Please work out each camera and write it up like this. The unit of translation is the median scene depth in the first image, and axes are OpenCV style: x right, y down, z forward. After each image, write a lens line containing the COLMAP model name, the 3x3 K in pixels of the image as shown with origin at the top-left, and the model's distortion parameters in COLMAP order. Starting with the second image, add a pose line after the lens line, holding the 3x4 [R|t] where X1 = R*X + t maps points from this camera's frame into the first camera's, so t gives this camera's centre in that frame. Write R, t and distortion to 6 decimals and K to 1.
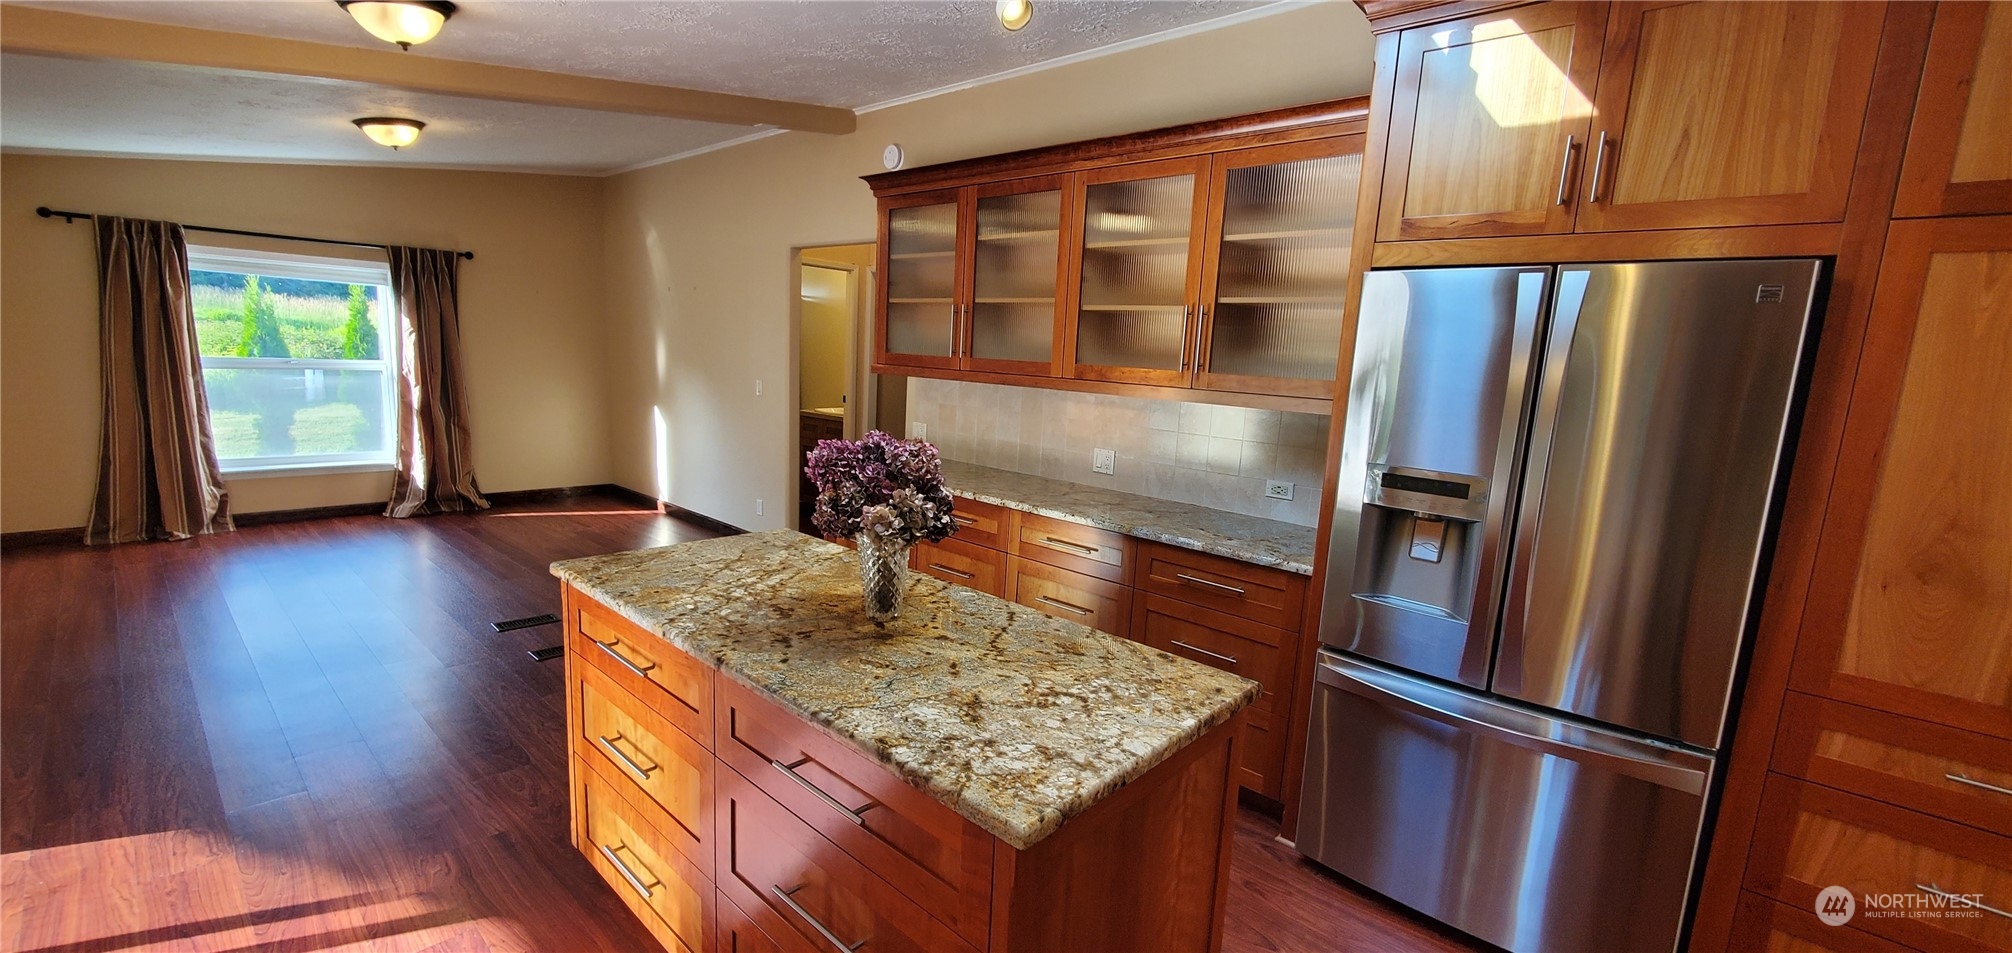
lens RADIAL K [[804.4, 0, 1019.1], [0, 804.4, 485.8], [0, 0, 1]] dist [-0.000102, -0.000970]
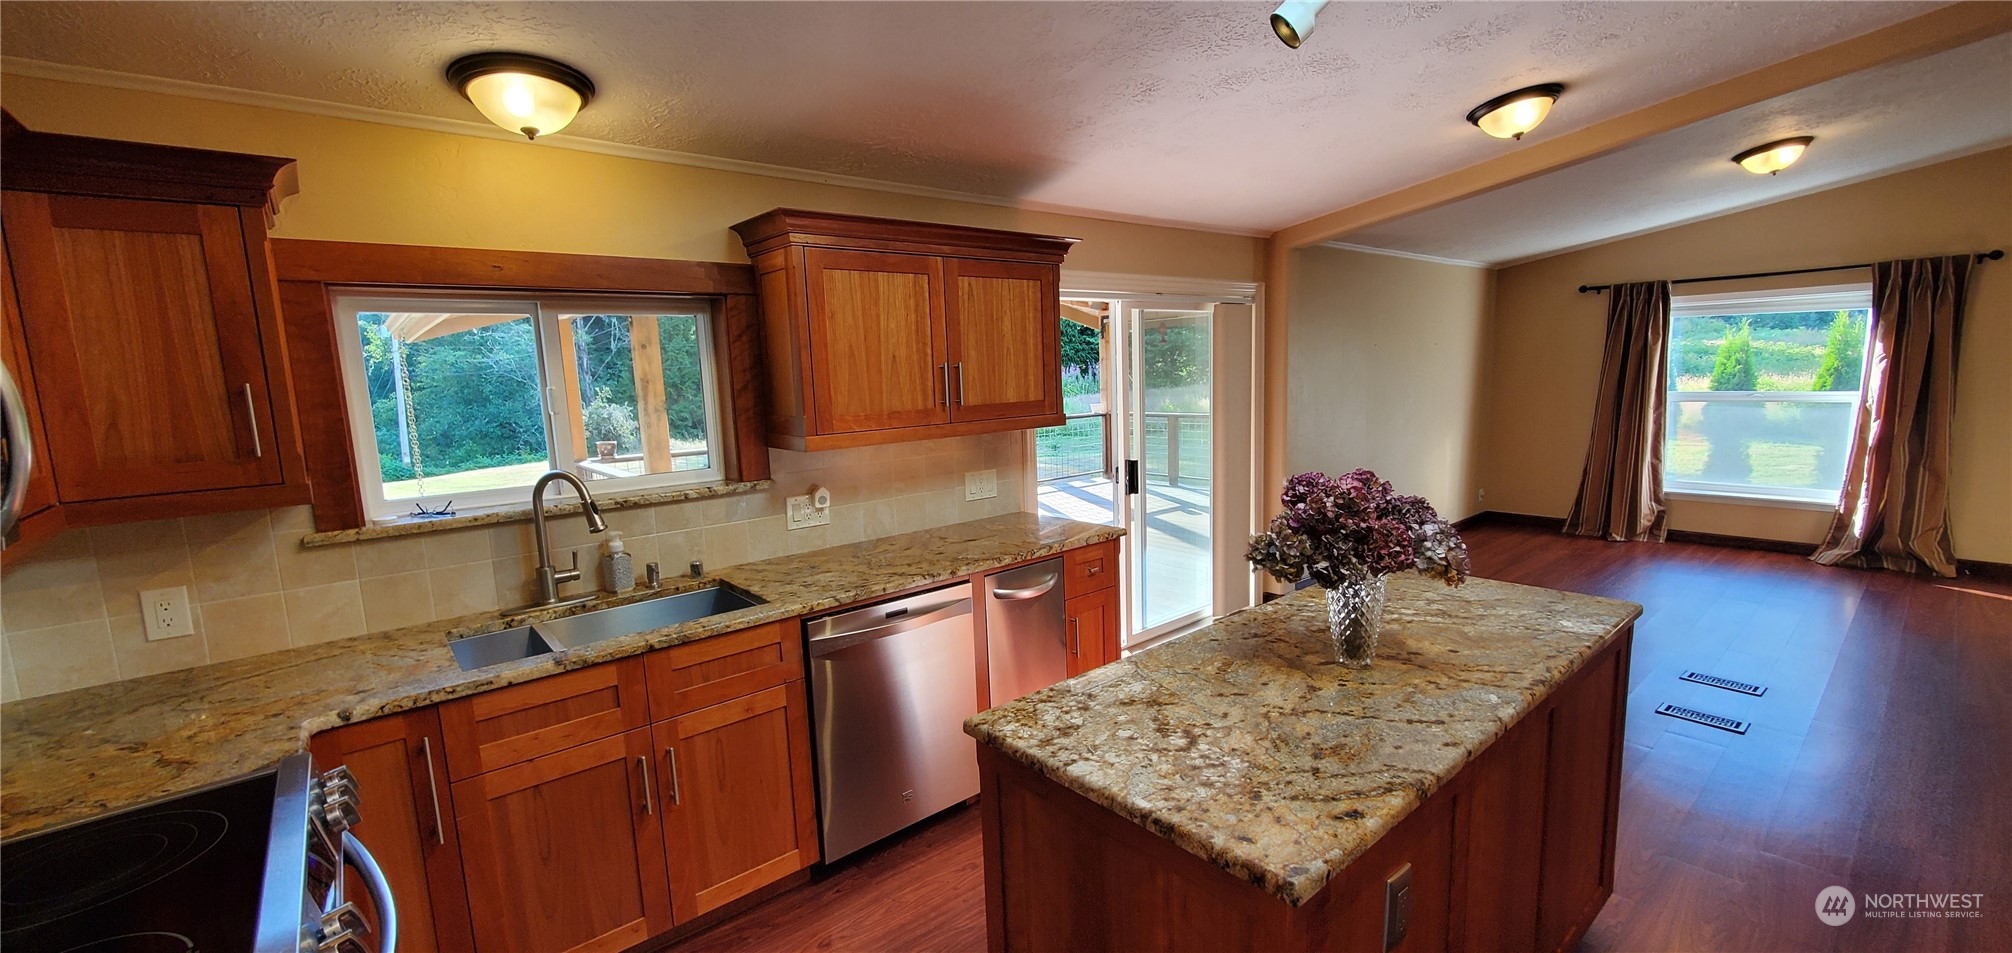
lens RADIAL K [[804.4, 0, 1019.1], [0, 804.4, 485.8], [0, 0, 1]] dist [-0.000102, -0.000970]
pose [[-0.132274, 0.097341, -0.986422, 0.575857], [-0.134332, 0.984225, 0.115137, -0.072422], [0.982068, 0.147738, -0.117111, 0.493315]]
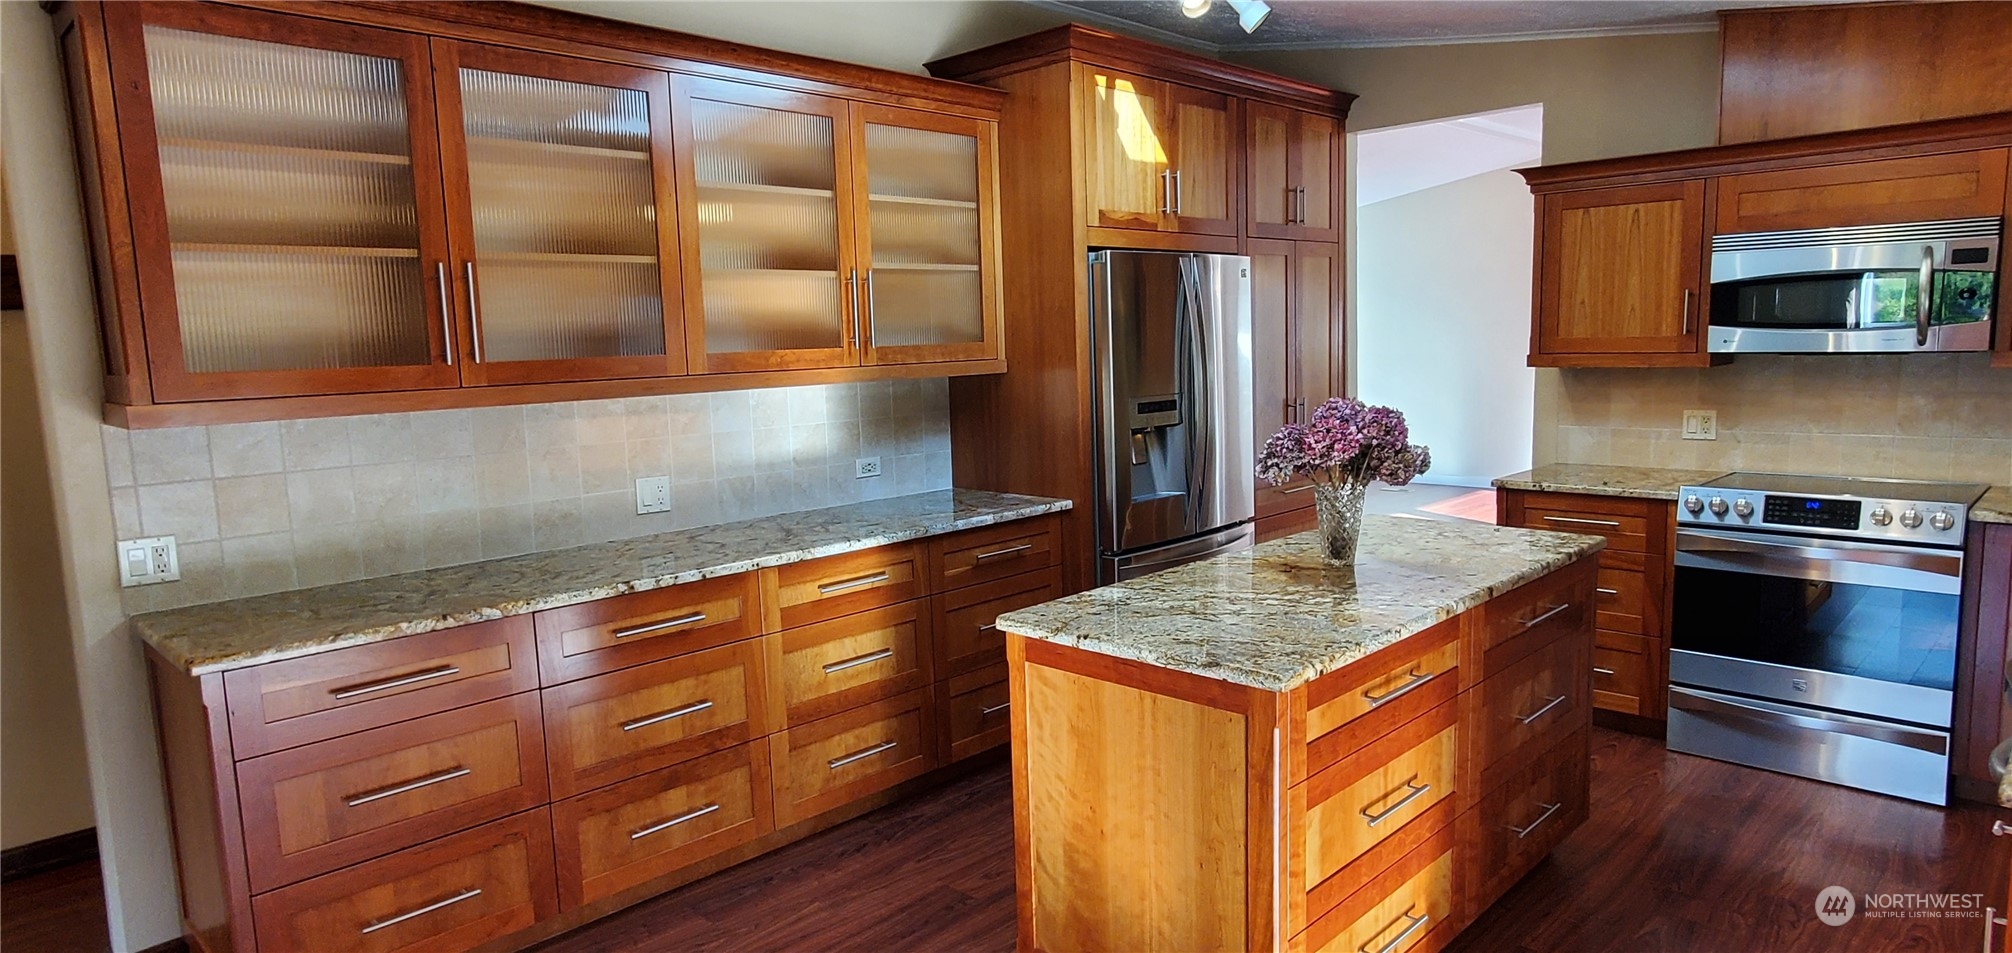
lens RADIAL K [[1154.4, 0, 1024.4], [0, 1154.4, 486.7], [0, 0, 1]] dist [-0.000409, 0.003400]
pose [[0.036678, -0.186336, 0.981801, -1.234816], [0.194398, 0.965024, 0.175889, -0.217954], [-0.980237, 0.184409, 0.071618, 0.922779]]
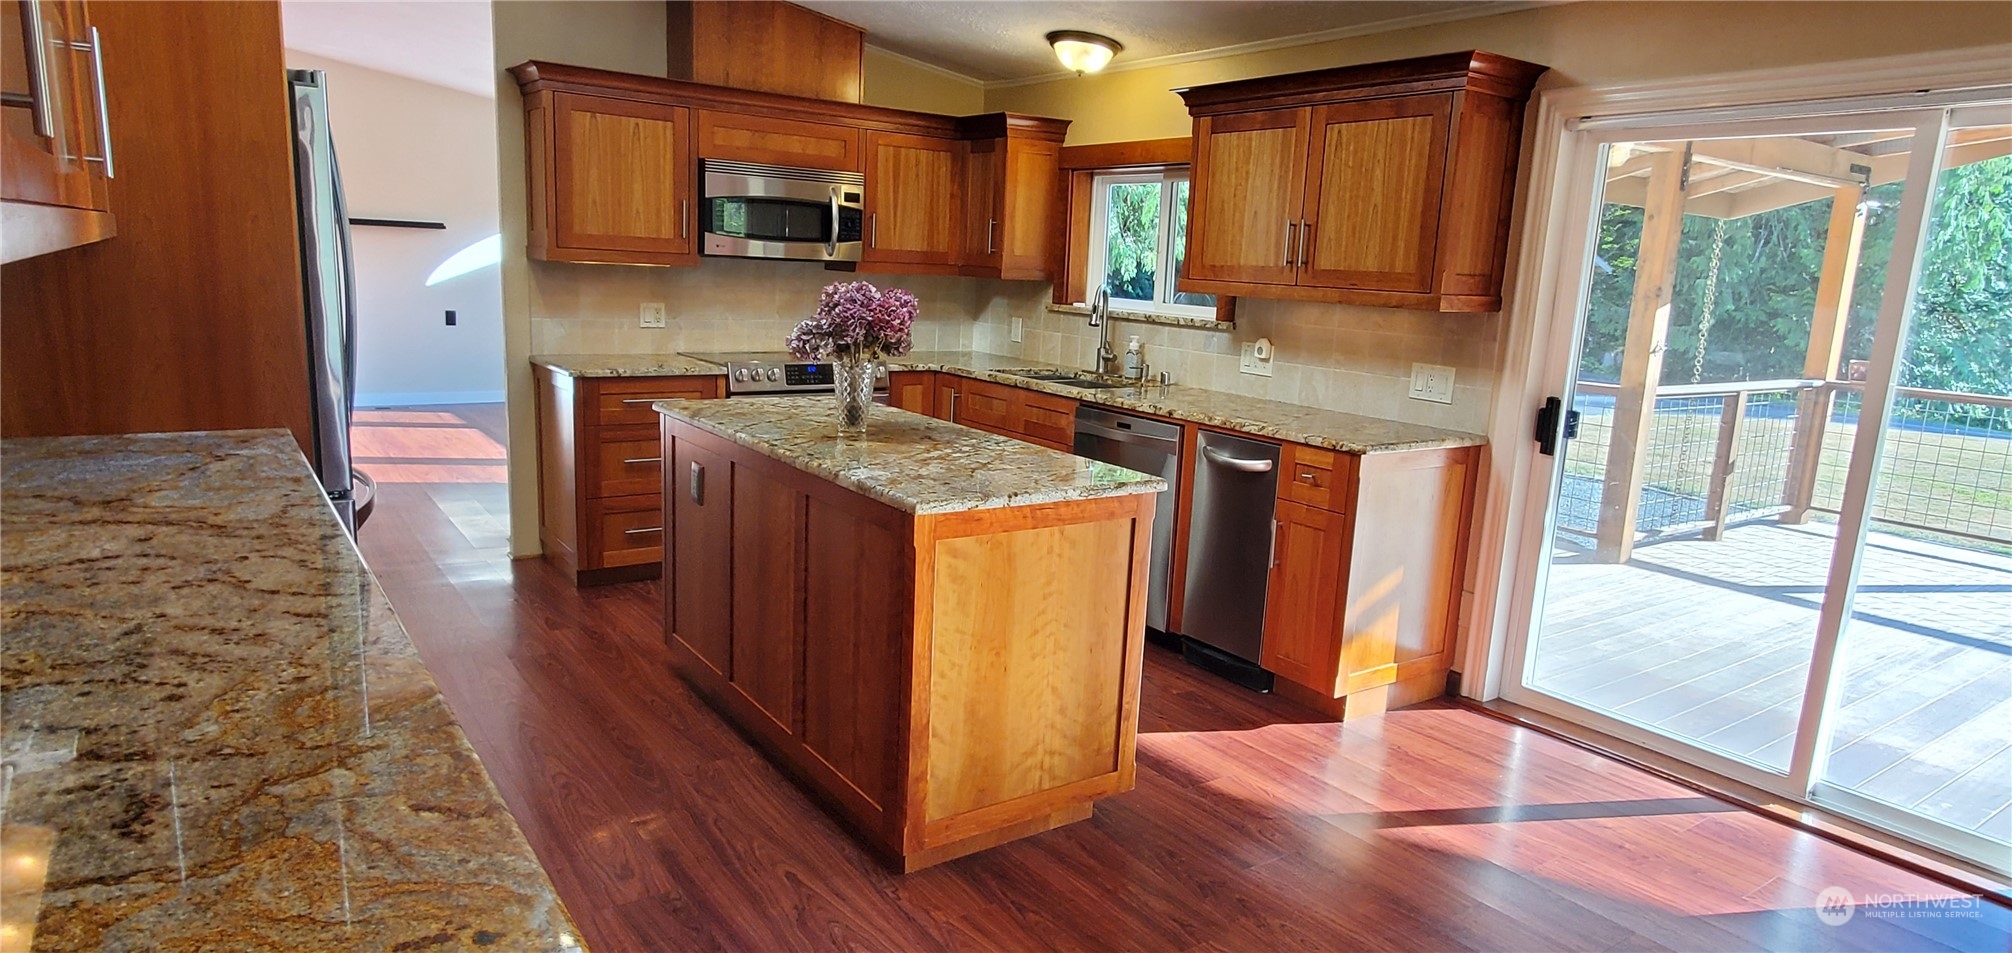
lens RADIAL K [[1154.4, 0, 1024.4], [0, 1154.4, 486.7], [0, 0, 1]] dist [-0.000409, 0.003400]
pose [[-0.971293, -0.139386, 0.192774, -0.562385], [-0.062979, 0.932114, 0.356647, -0.296189], [-0.229399, 0.334268, -0.914134, 1.866245]]
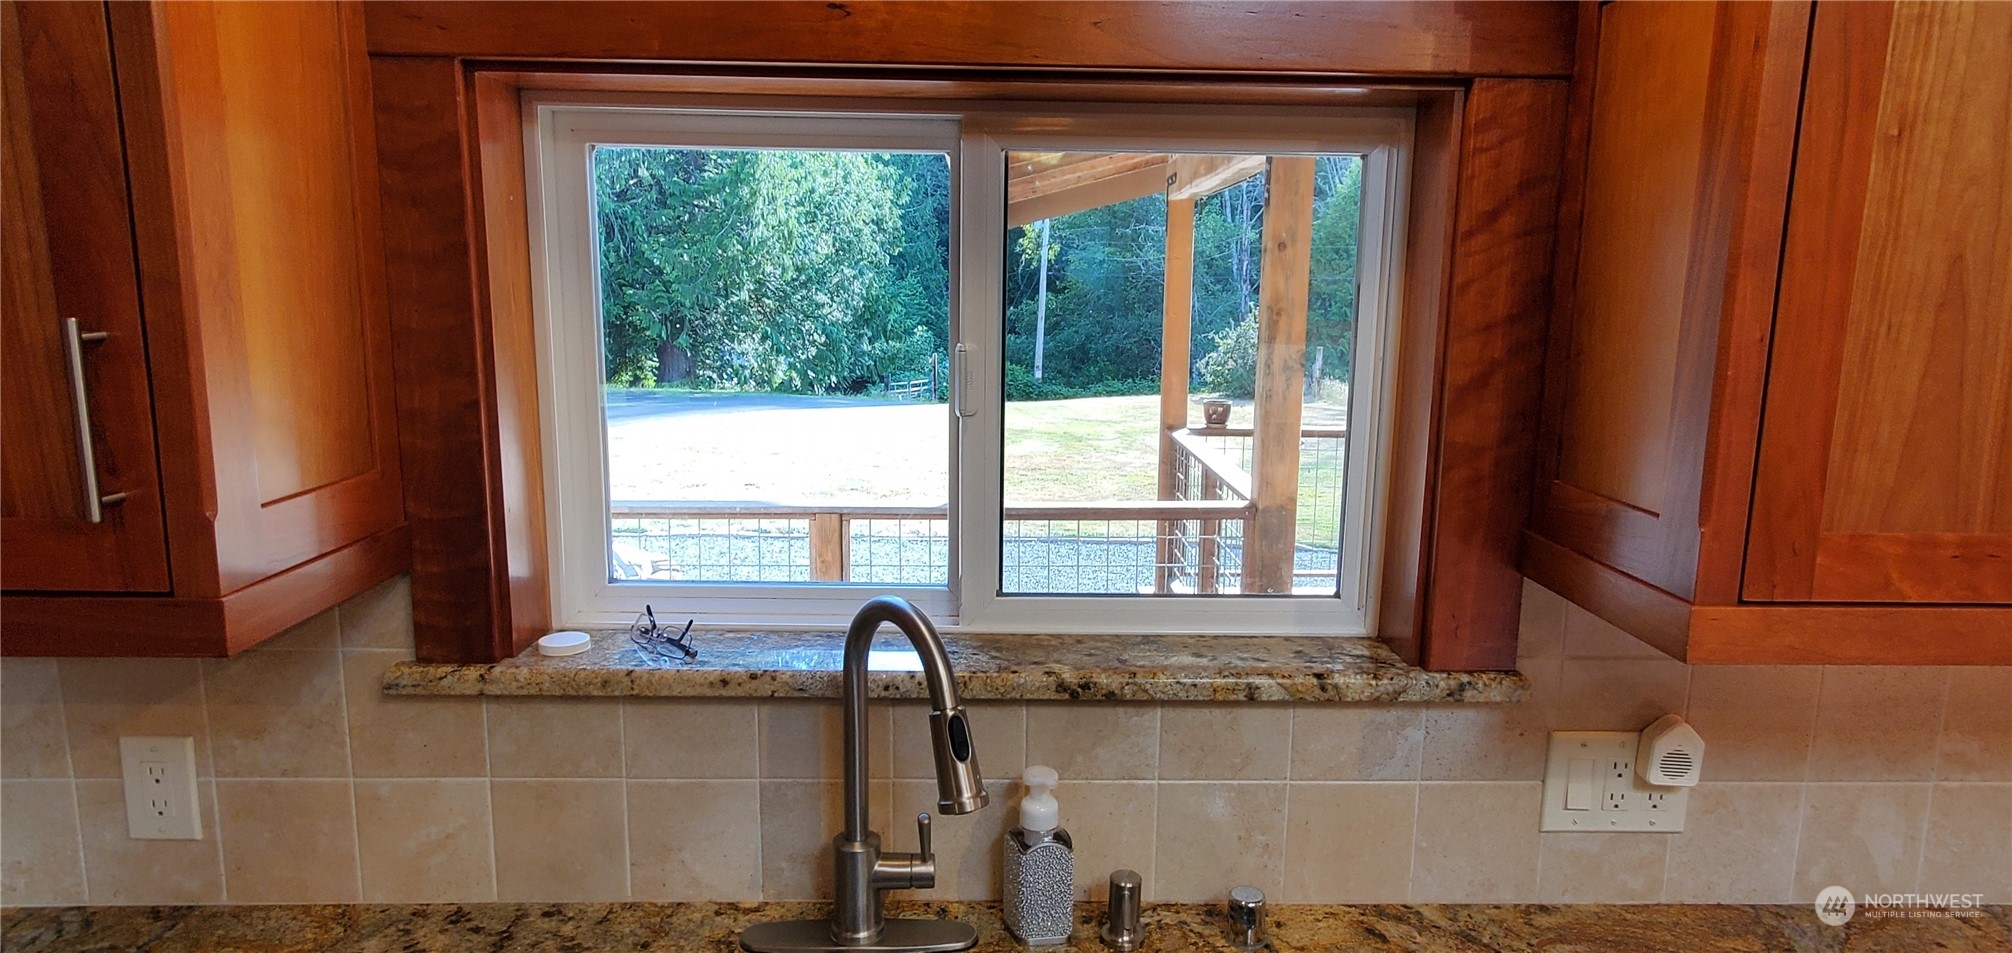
lens RADIAL K [[1154.4, 0, 1024.4], [0, 1154.4, 486.7], [0, 0, 1]] dist [-0.000409, 0.003400]
pose [[-0.723381, 0.054273, -0.688312, 0.014868], [-0.164491, 0.954655, 0.248146, -0.075379], [0.670569, 0.292725, -0.681652, 0.197277]]
